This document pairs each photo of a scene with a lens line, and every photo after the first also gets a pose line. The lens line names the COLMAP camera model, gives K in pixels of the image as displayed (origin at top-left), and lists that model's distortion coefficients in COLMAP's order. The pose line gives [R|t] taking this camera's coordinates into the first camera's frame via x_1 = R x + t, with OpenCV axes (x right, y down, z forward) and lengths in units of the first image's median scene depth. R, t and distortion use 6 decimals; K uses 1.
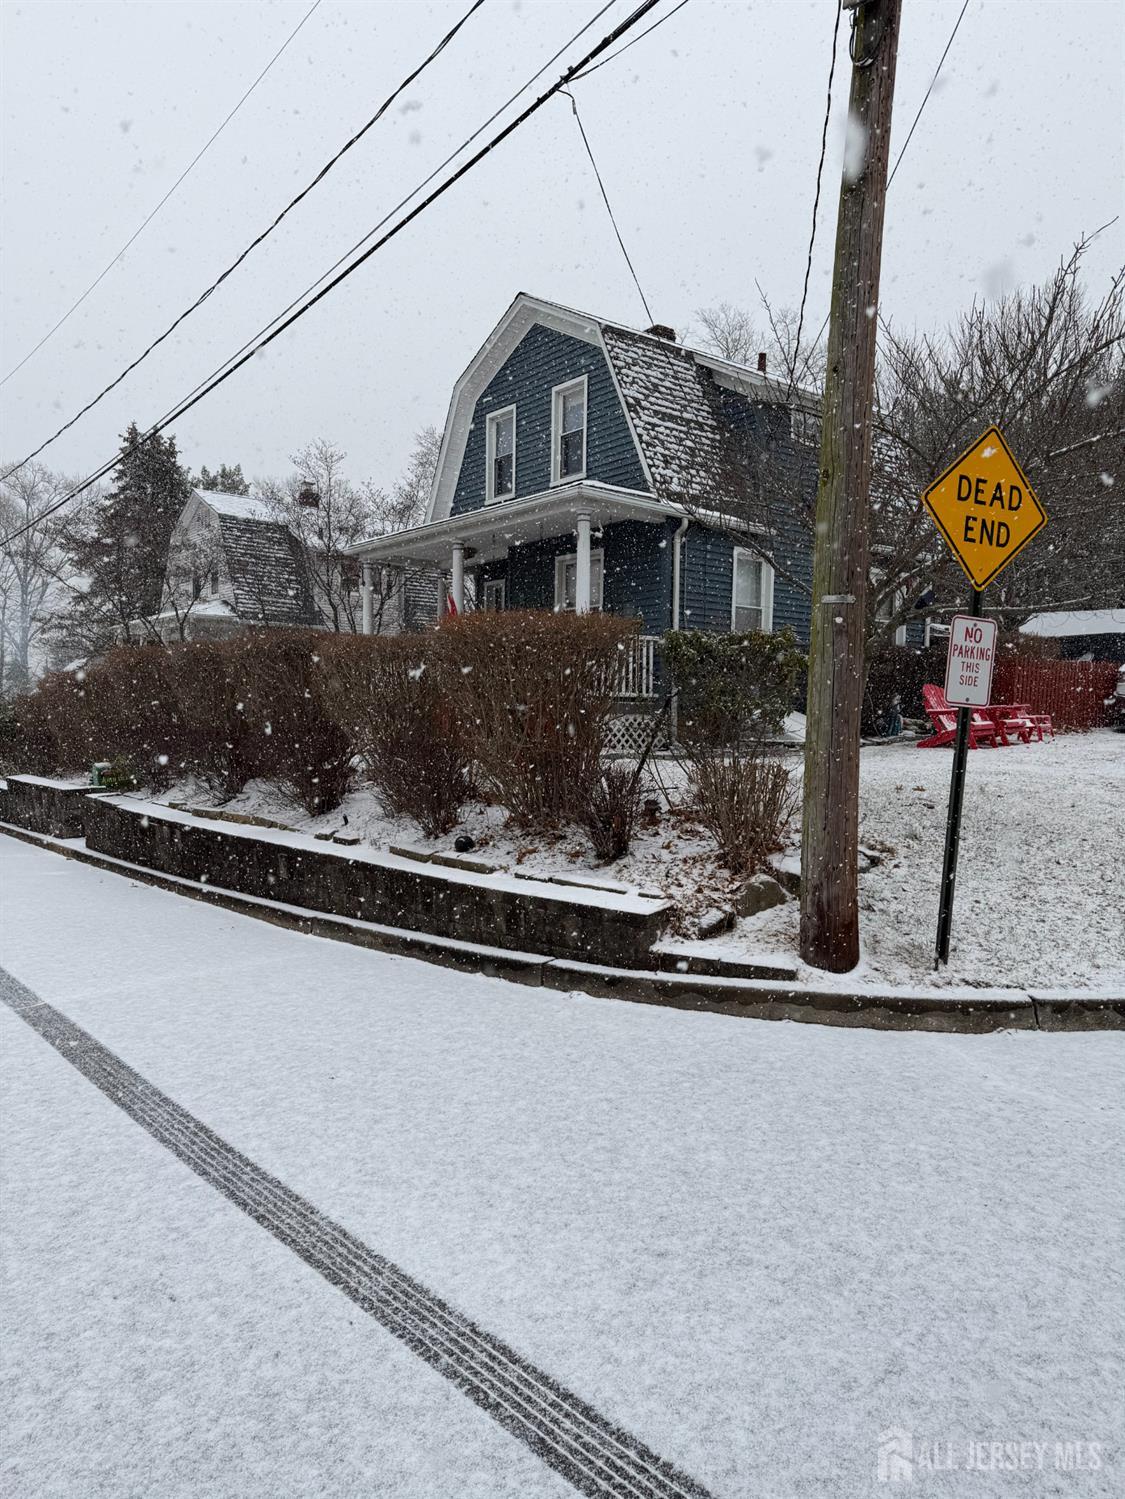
lens RADIAL K [[1050.1, 0, 577.5], [0, 1050.1, 752.6], [0, 0, 1]] dist [0.082816, -0.130174]
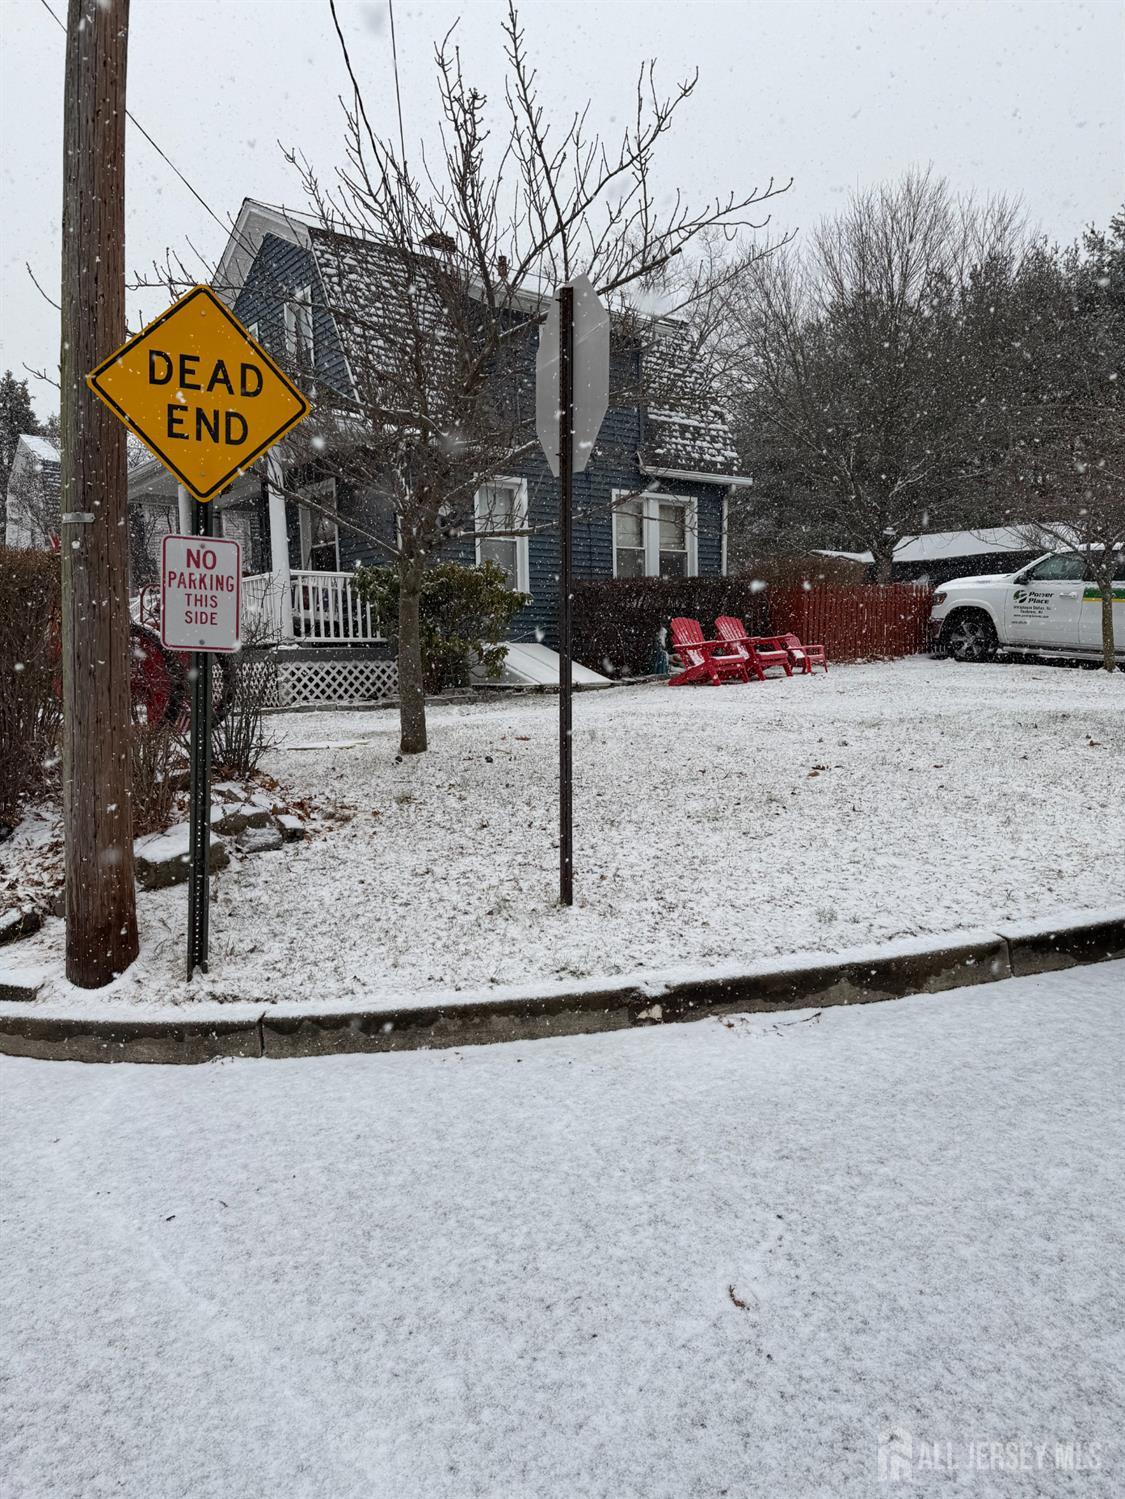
lens RADIAL K [[1050.1, 0, 577.5], [0, 1050.1, 752.6], [0, 0, 1]] dist [0.082816, -0.130174]
pose [[0.999211, -0.038121, 0.011134, 0.634074], [0.037456, 0.997792, 0.054843, -0.000931], [-0.013200, -0.054382, 0.998433, 0.204912]]
